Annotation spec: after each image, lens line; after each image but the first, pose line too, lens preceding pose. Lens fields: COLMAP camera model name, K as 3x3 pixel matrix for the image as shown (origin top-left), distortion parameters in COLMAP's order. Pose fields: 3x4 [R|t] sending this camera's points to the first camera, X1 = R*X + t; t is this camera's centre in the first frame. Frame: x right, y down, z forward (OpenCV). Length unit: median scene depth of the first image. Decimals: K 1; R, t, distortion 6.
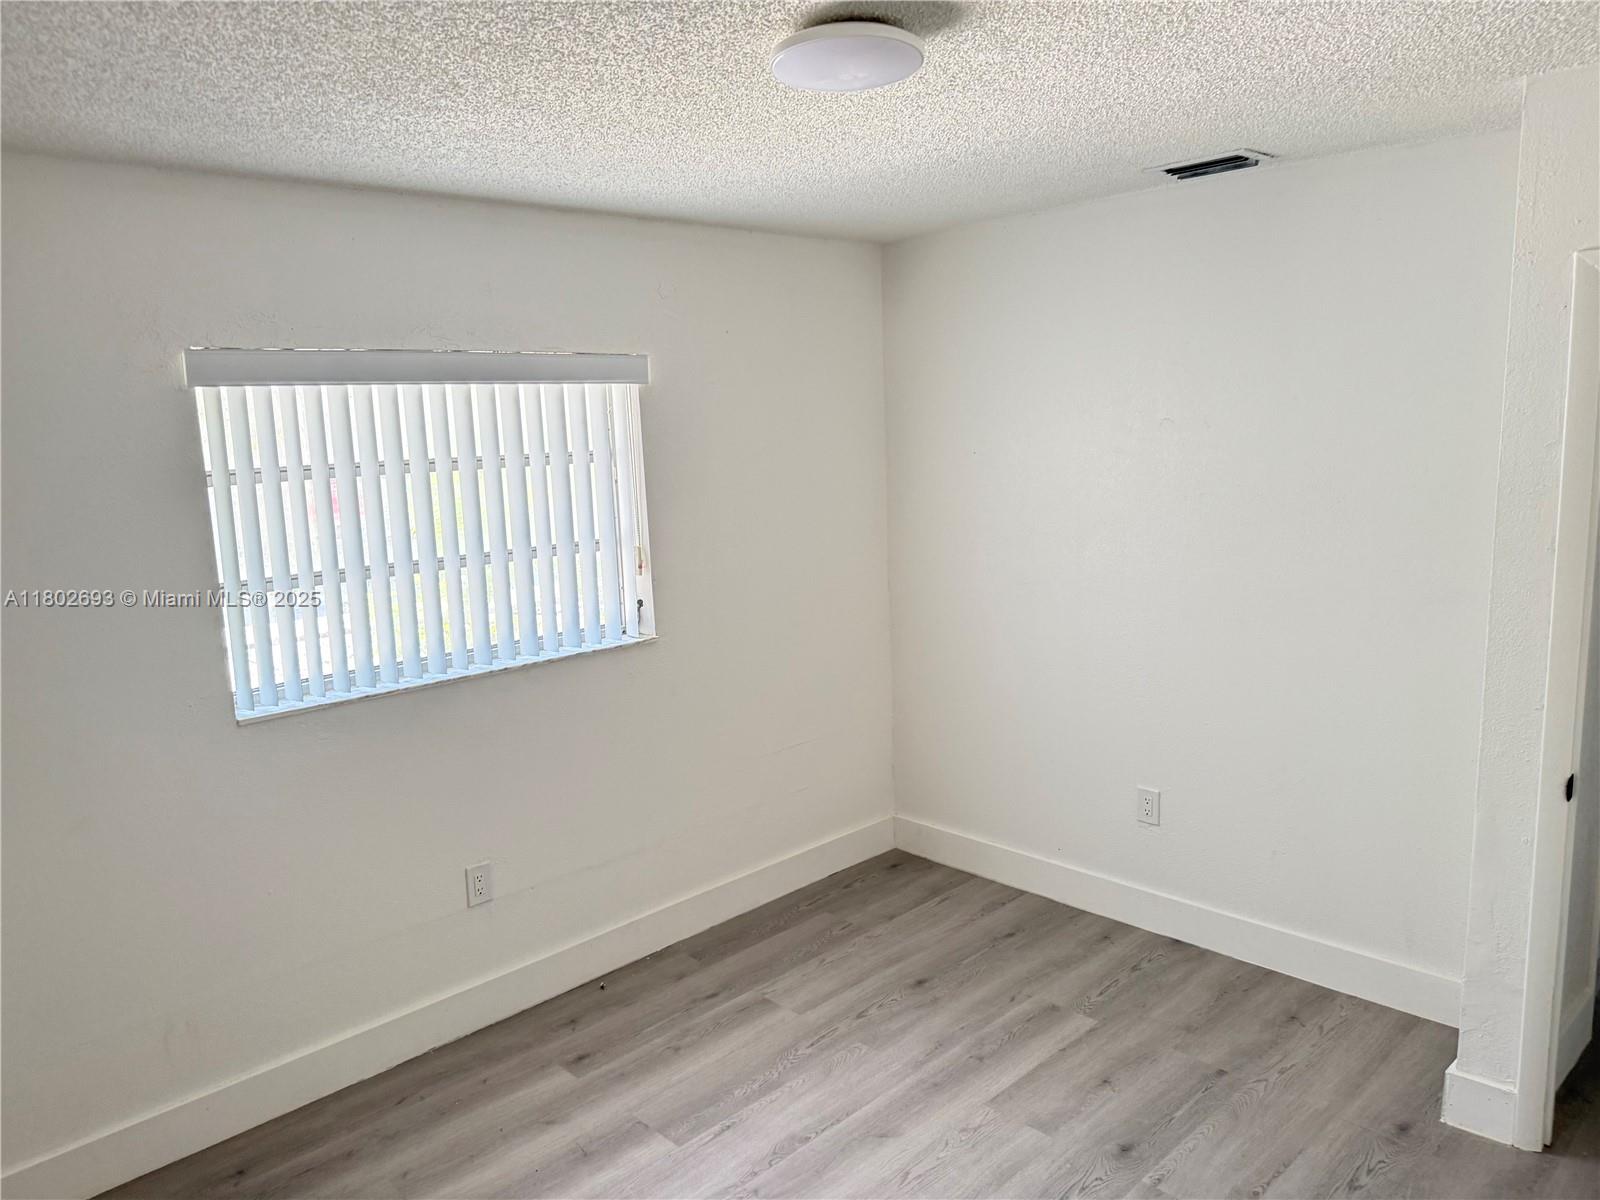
lens RADIAL K [[1153.4, 0, 800.0], [0, 1153.4, 600.0], [0, 0, 1]] dist [0.083637, -0.098352]
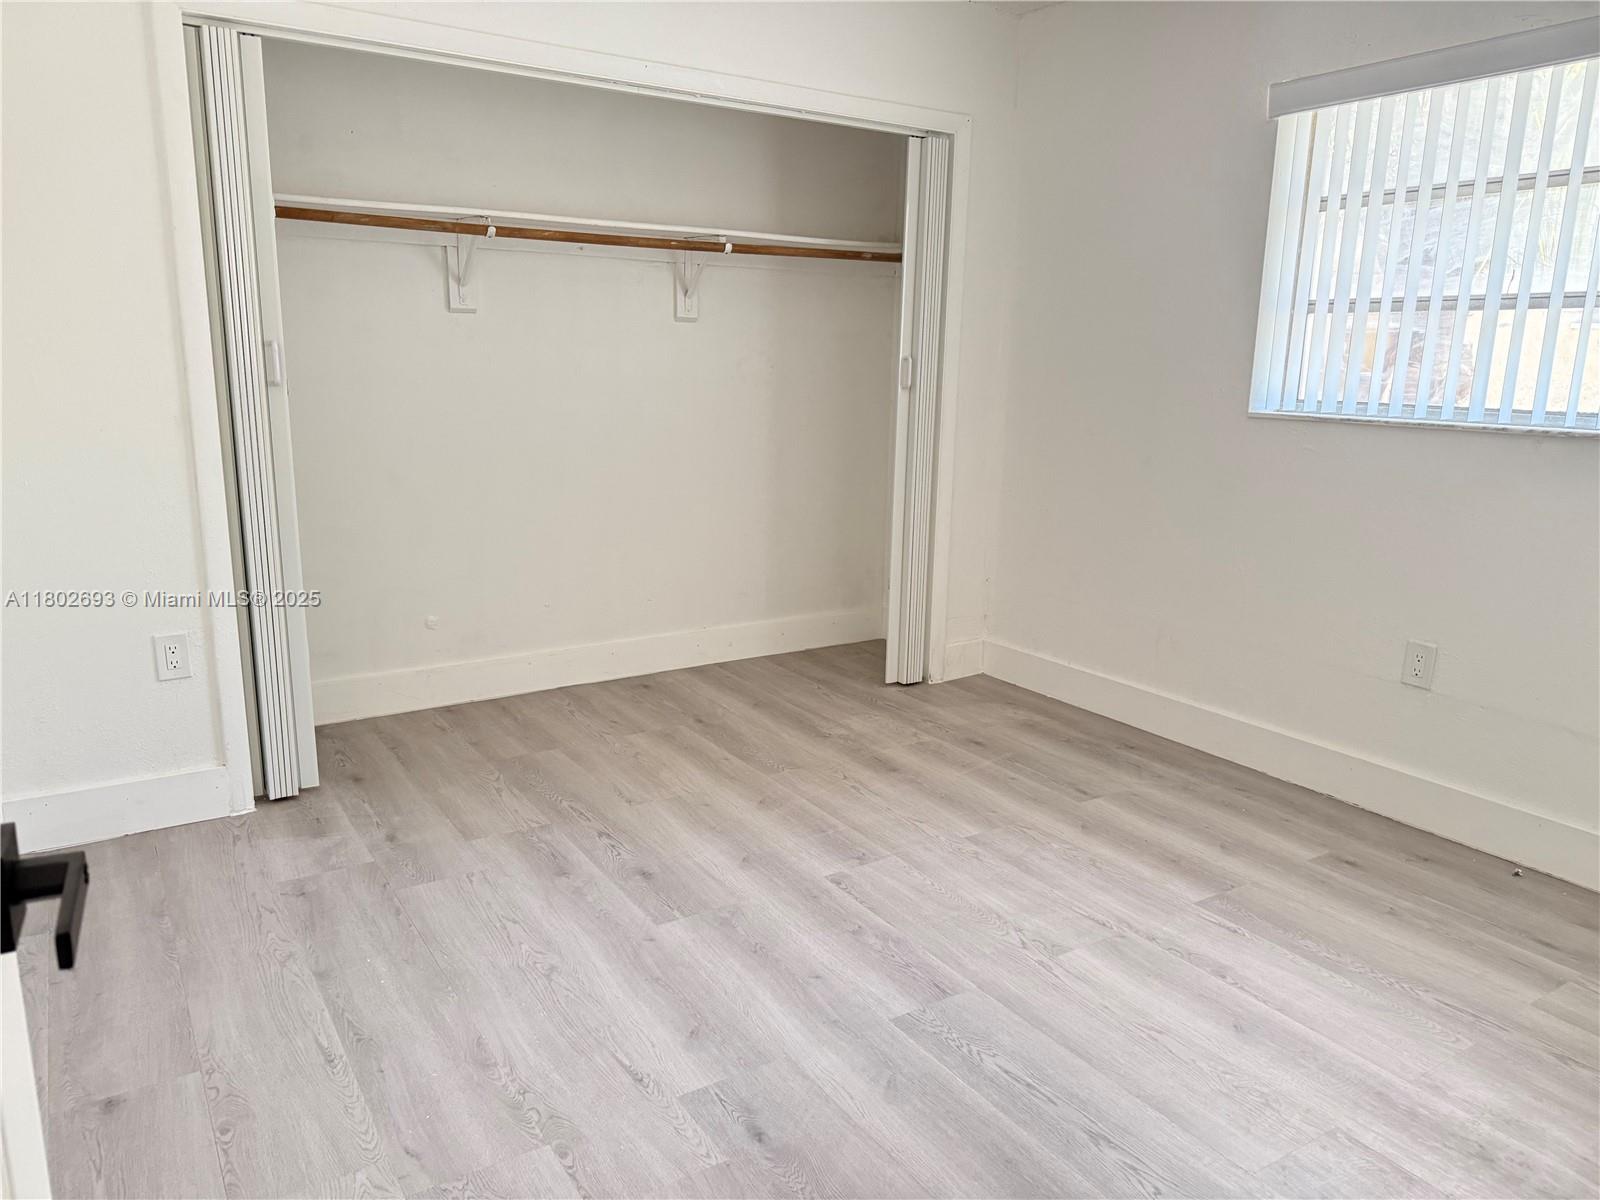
lens RADIAL K [[1153.4, 0, 800.0], [0, 1153.4, 600.0], [0, 0, 1]] dist [0.083637, -0.098352]
pose [[-0.192902, 0.236403, -0.952314, 0.702648], [-0.170269, 0.947754, 0.269761, 0.036674], [0.966332, 0.214187, -0.142571, 0.696180]]
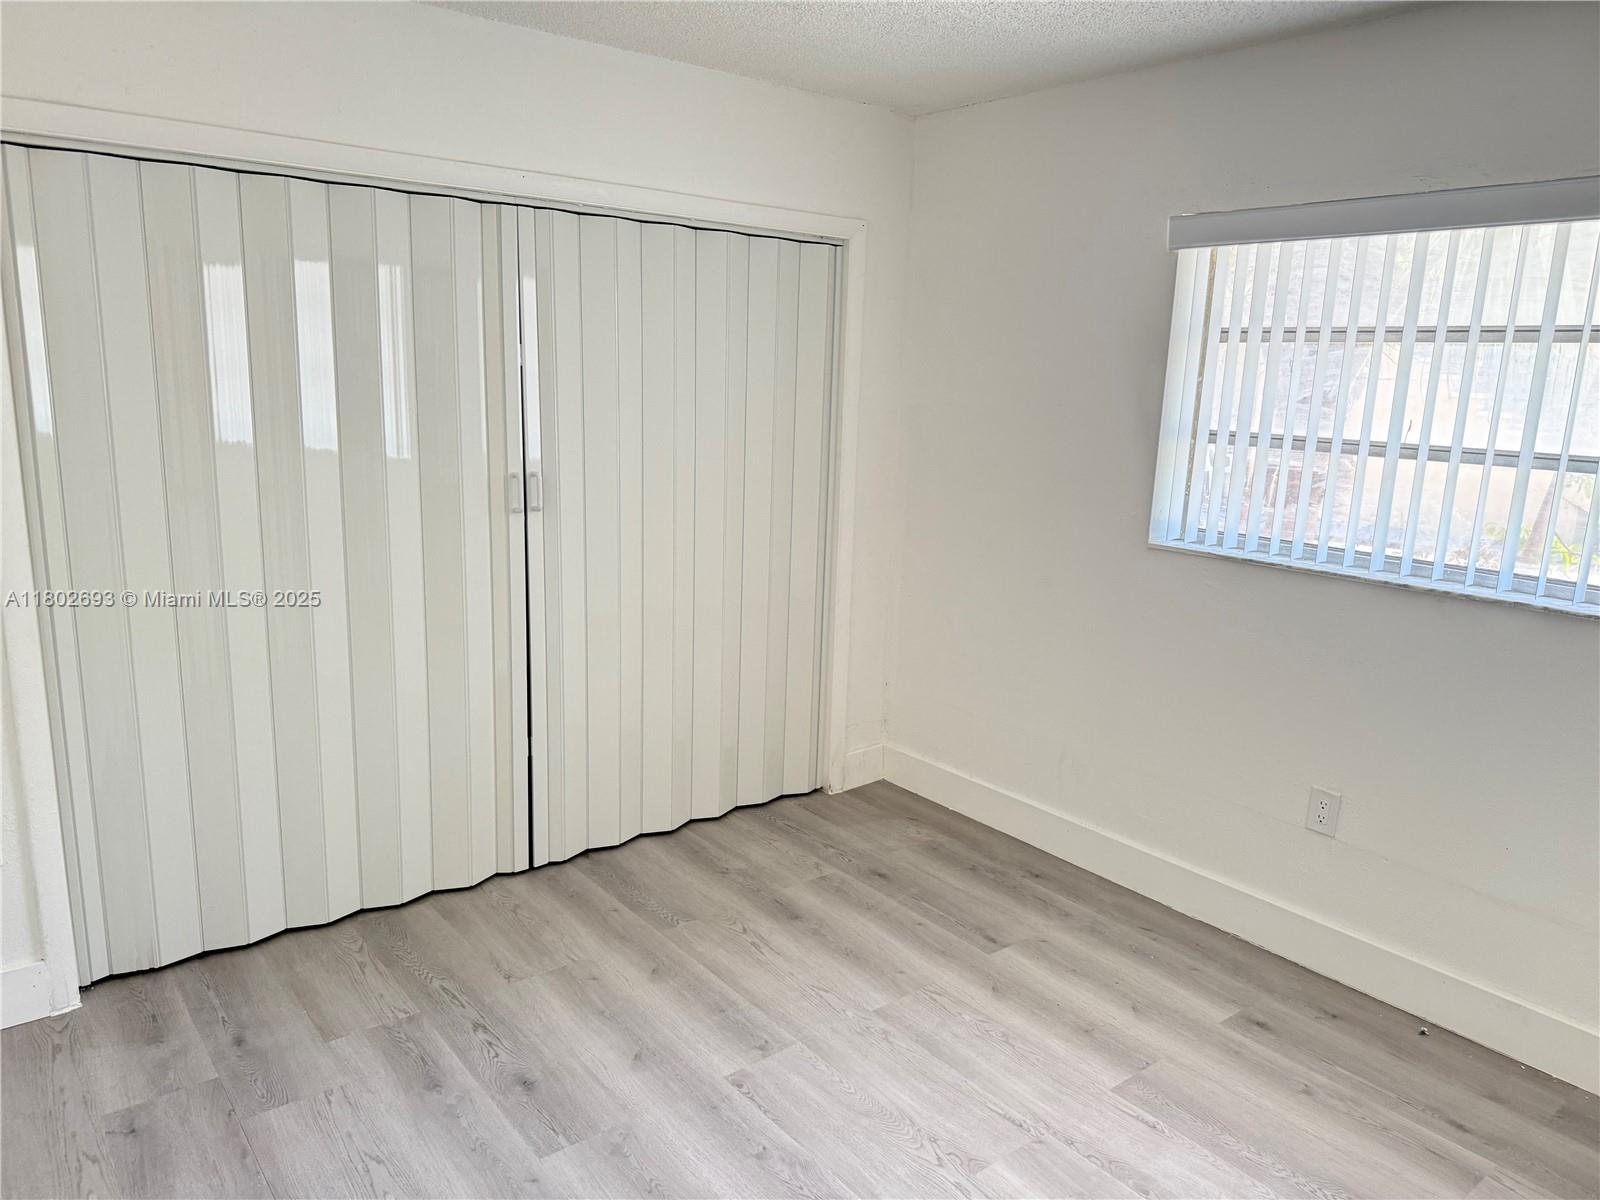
lens RADIAL K [[1153.4, 0, 800.0], [0, 1153.4, 600.0], [0, 0, 1]] dist [0.083637, -0.098352]
pose [[-0.099508, 0.233721, -0.967198, 0.623866], [-0.191443, 0.949365, 0.249108, -0.058109], [0.976447, 0.209952, -0.049725, 0.657451]]
